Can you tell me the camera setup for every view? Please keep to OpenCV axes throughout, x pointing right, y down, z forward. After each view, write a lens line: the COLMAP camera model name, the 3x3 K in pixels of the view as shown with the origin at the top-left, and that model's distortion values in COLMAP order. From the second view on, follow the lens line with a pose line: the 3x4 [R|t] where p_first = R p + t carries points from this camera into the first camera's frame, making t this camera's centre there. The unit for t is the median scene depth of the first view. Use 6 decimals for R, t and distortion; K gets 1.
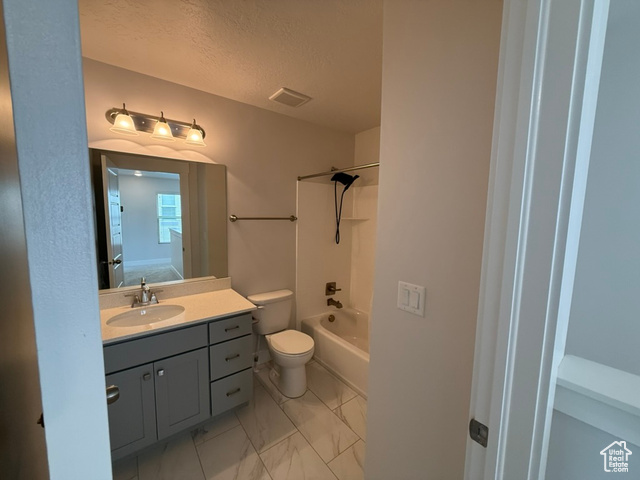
lens RADIAL K [[260.6, 0, 317.5], [0, 260.6, 238.6], [0, 0, 1]] dist [-0.000646, 0.000293]
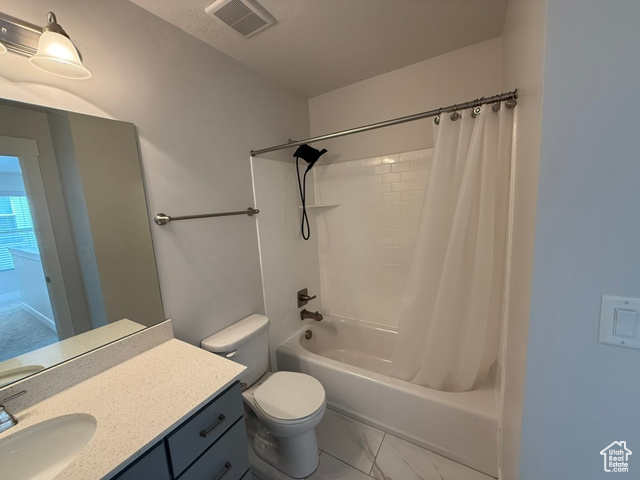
lens RADIAL K [[260.6, 0, 317.5], [0, 260.6, 238.6], [0, 0, 1]] dist [-0.000646, 0.000293]
pose [[0.929984, -0.124439, 0.345896, -0.166100], [0.113158, 0.992178, 0.052704, -0.021799], [-0.349749, -0.009873, 0.936792, 0.270645]]
